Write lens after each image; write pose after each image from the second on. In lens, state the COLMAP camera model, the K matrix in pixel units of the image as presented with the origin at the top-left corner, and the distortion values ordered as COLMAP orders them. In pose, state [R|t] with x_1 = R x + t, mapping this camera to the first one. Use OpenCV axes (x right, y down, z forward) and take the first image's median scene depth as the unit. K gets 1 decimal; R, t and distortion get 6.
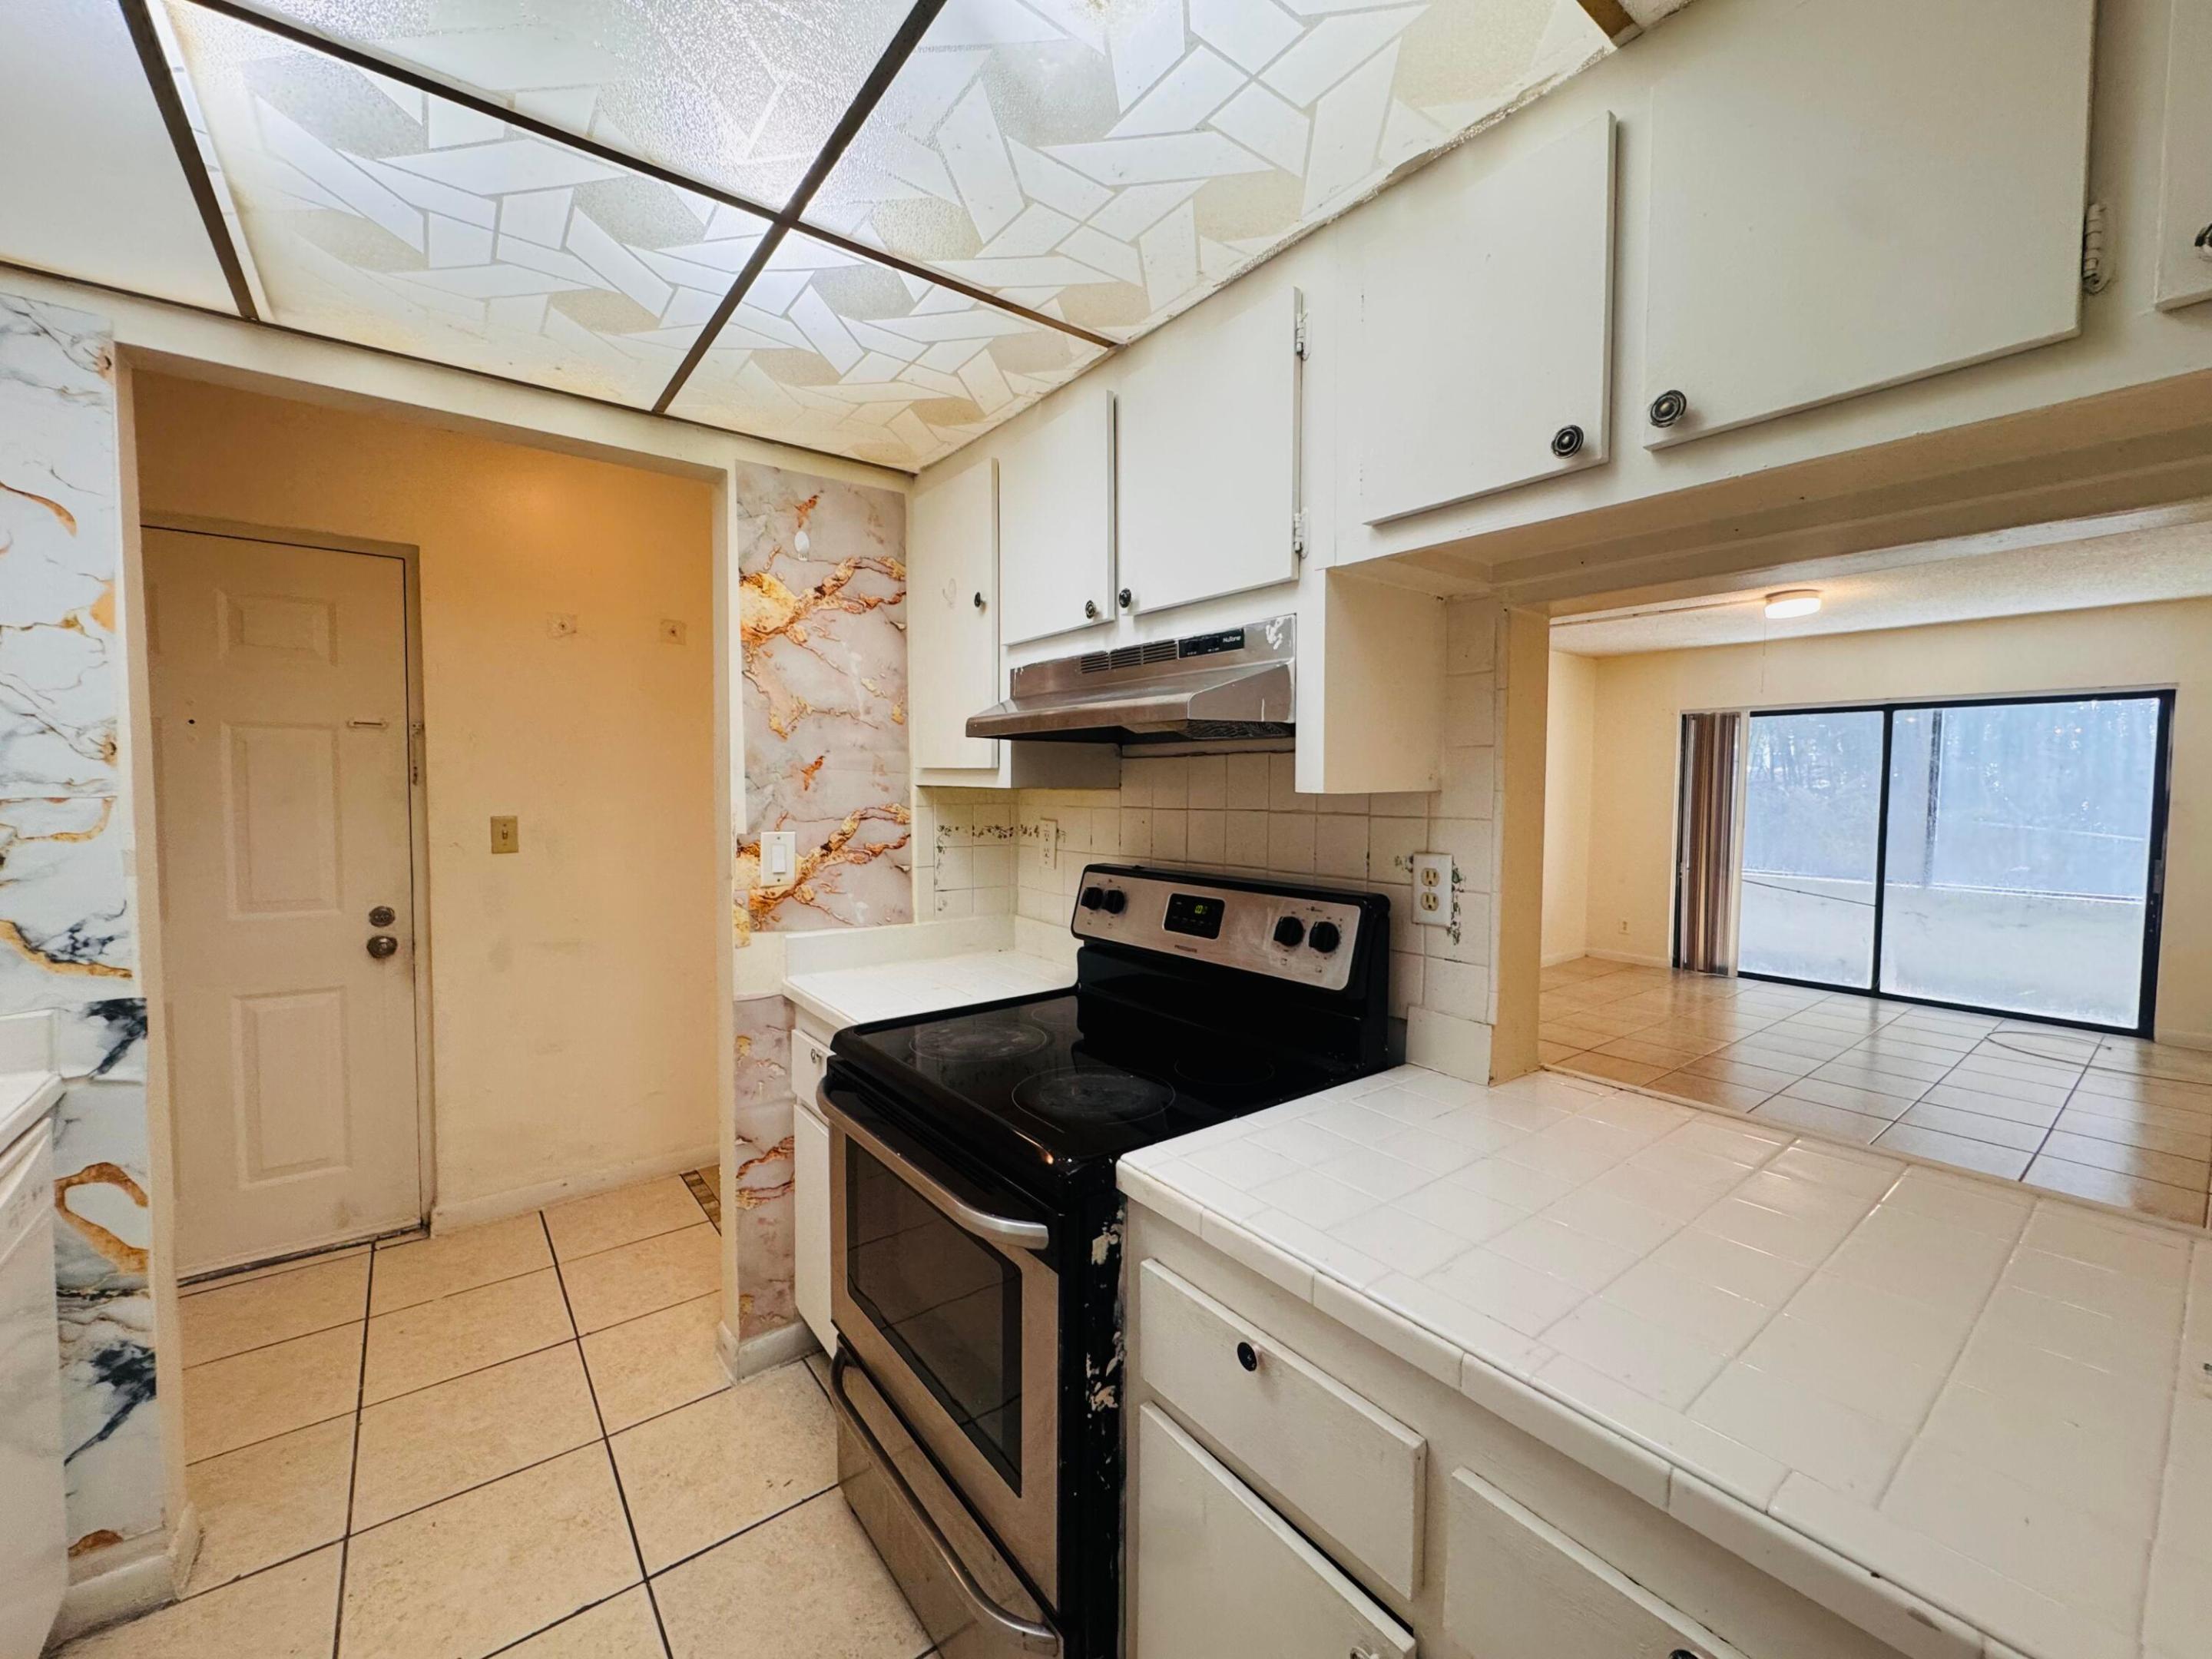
lens RADIAL K [[888.2, 0, 1104.1], [0, 888.2, 824.9], [0, 0, 1]] dist [-0.002762, 0.000253]
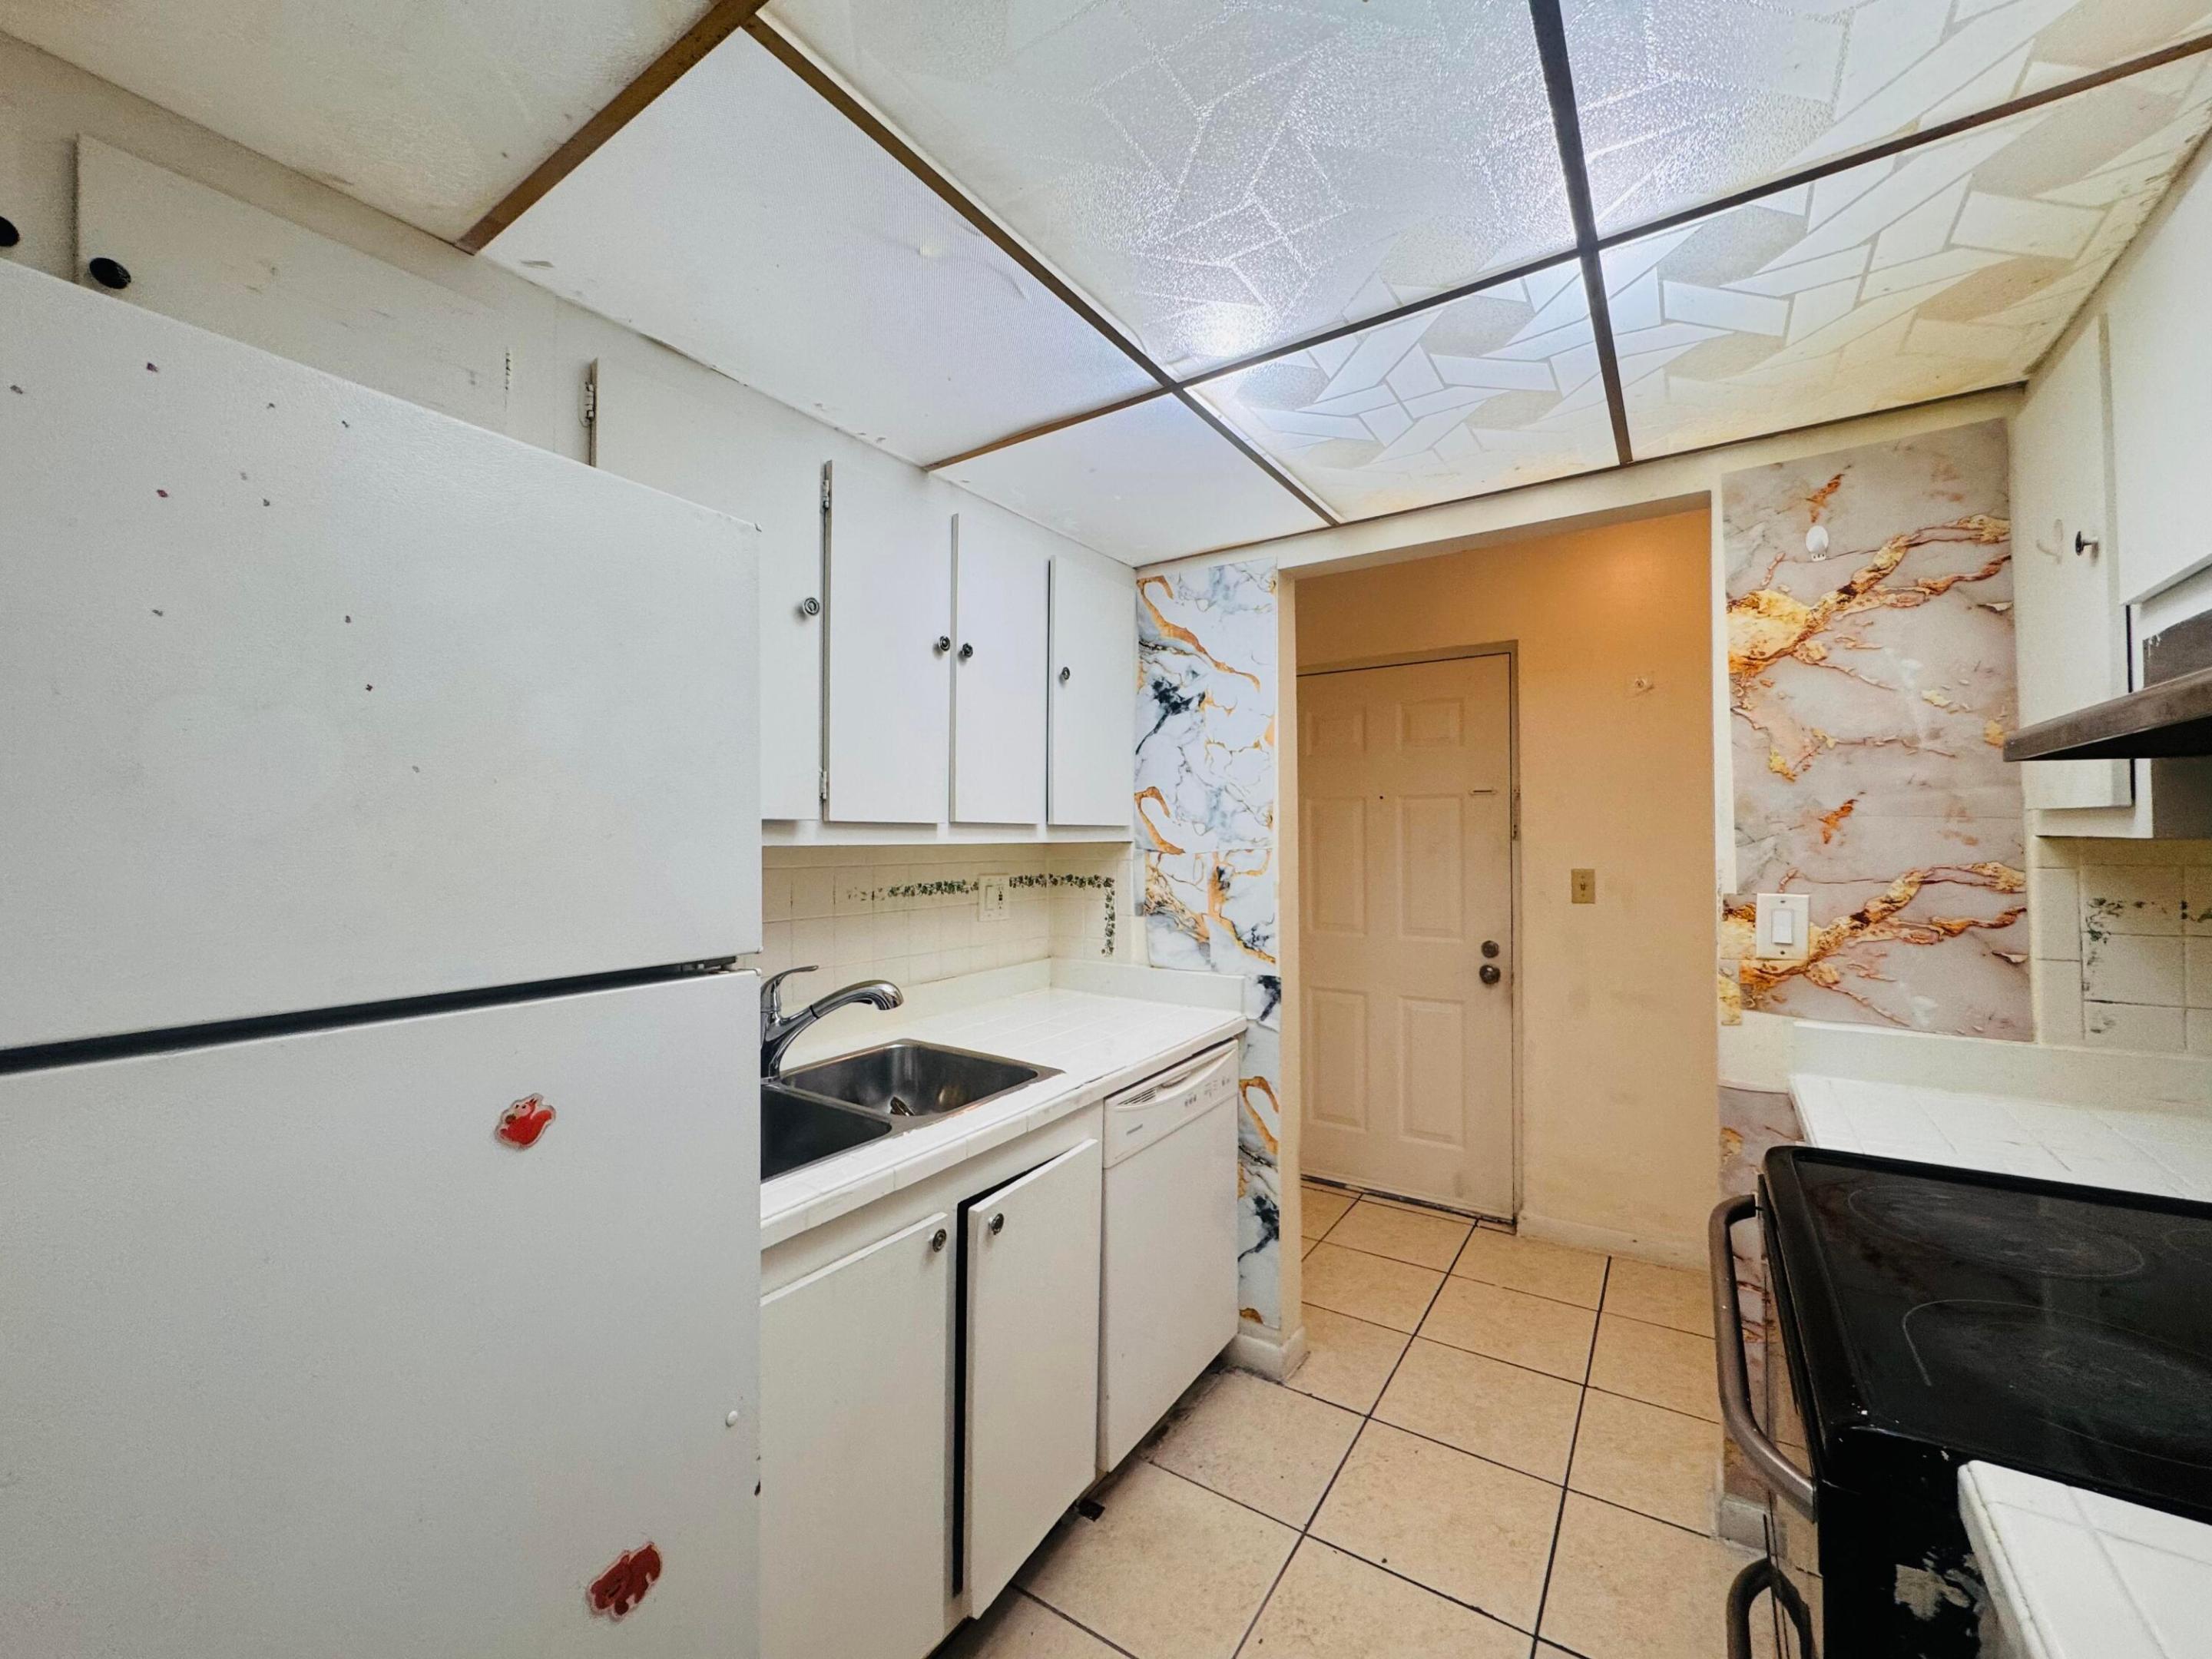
lens RADIAL K [[888.2, 0, 1100.0], [0, 888.2, 824.6], [0, 0, 1]] dist [-0.002762, 0.000253]
pose [[0.316429, -0.023997, -0.948313, 0.222518], [-0.036089, 0.998652, -0.037313, -0.003048], [0.947929, 0.046031, 0.315136, 0.137086]]
